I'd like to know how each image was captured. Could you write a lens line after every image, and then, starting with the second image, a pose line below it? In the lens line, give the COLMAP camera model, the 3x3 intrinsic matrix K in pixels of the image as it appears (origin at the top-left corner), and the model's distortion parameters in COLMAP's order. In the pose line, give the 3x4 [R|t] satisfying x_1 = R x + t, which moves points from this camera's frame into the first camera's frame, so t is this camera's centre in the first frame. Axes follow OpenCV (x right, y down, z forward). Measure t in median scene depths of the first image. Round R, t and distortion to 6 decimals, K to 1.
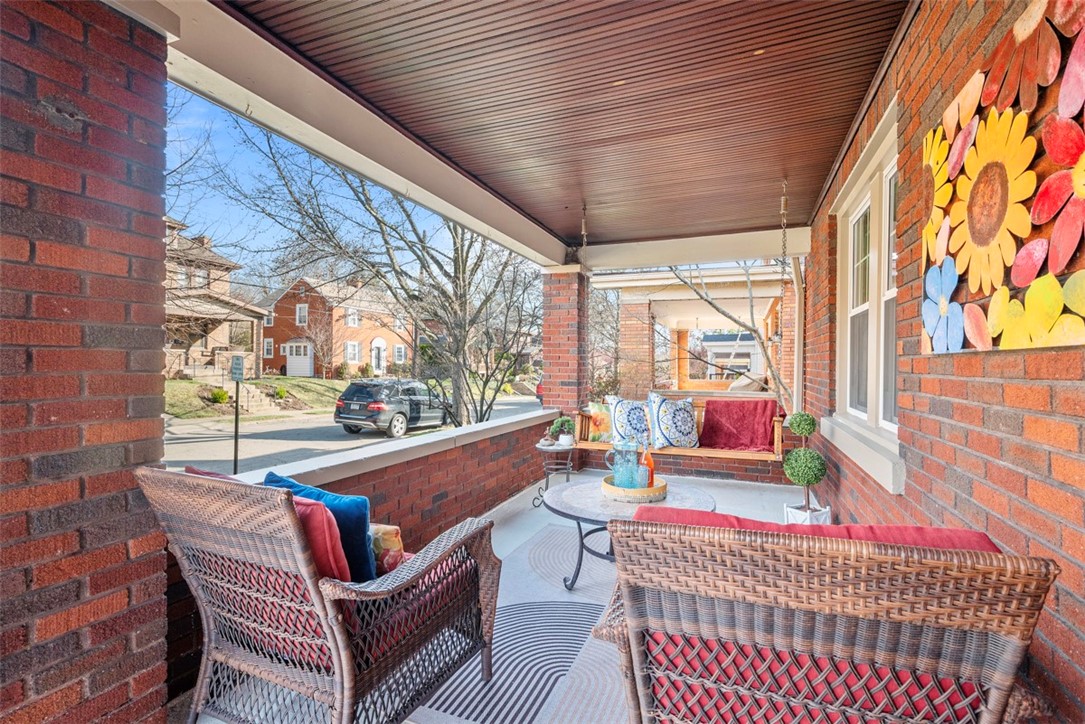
lens RADIAL K [[509.2, 0, 542.5], [0, 509.2, 362.0], [0, 0, 1]] dist [-0.000147, -0.000047]
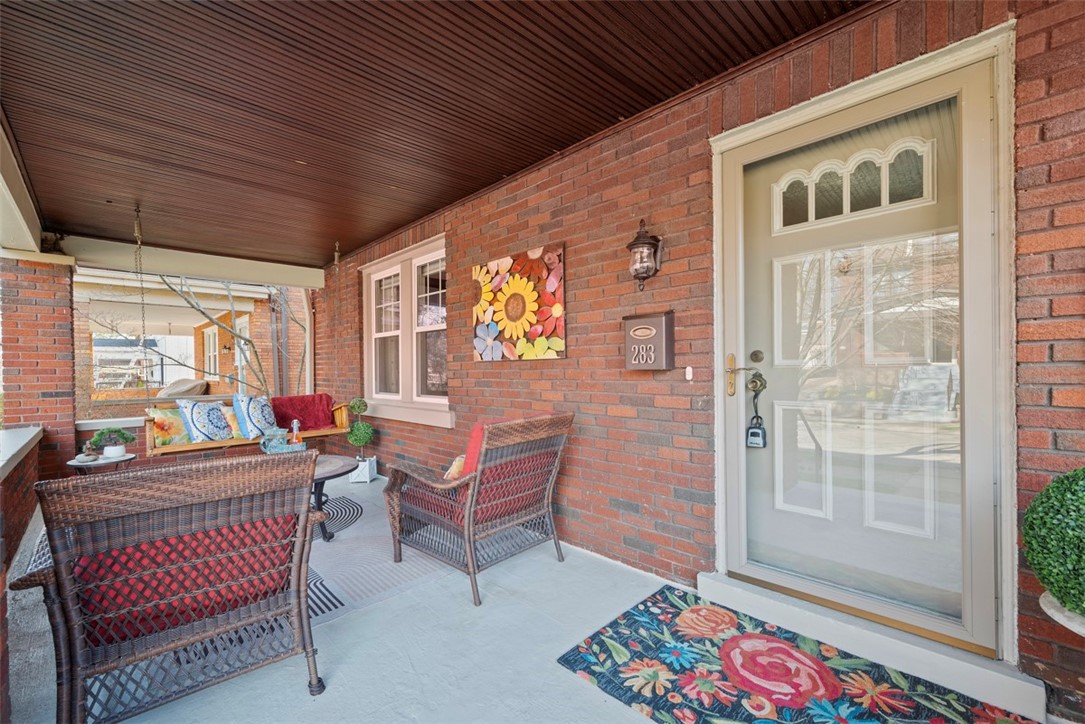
lens RADIAL K [[437.2, 0, 522.6], [0, 437.2, 363.0], [0, 0, 1]] dist [-0.000131, -0.000019]
pose [[0.455711, 0.000328, 0.890127, -1.005699], [0.009436, 0.999942, -0.005200, 0.006246], [-0.890078, 0.010768, 0.455682, -0.101686]]
